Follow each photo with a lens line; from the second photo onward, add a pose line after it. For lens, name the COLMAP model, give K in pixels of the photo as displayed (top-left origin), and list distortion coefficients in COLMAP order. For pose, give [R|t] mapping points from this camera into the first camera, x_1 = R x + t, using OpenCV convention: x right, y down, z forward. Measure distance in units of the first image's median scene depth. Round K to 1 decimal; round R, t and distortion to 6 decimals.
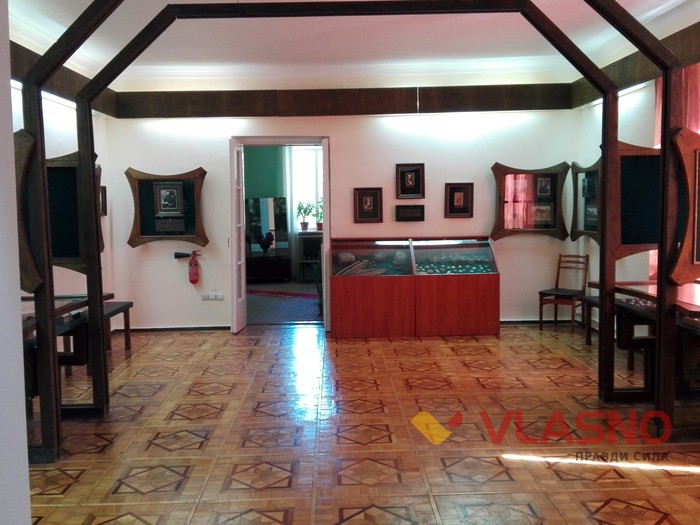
lens RADIAL K [[673.1, 0, 346.1], [0, 673.1, 271.6], [0, 0, 1]] dist [0.121074, -0.257904]
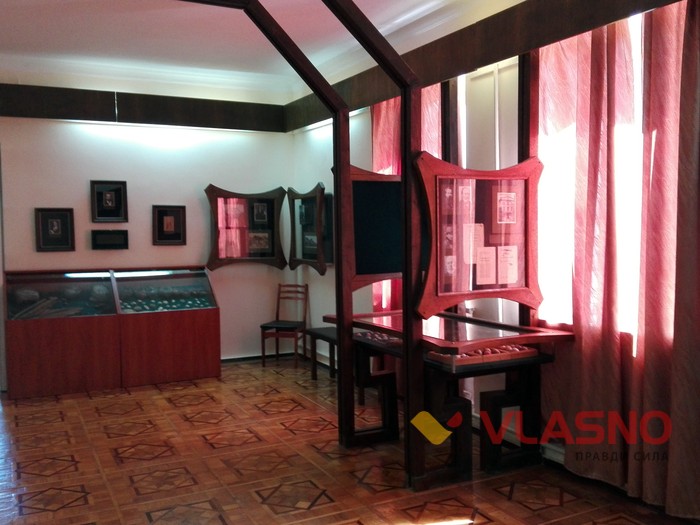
lens RADIAL K [[673.1, 0, 346.1], [0, 673.1, 271.6], [0, 0, 1]] dist [0.121074, -0.257904]
pose [[0.904045, -0.018377, 0.427043, -0.002930], [0.034612, 0.998942, -0.030287, -0.012460], [-0.426034, 0.042162, 0.903724, 0.124701]]
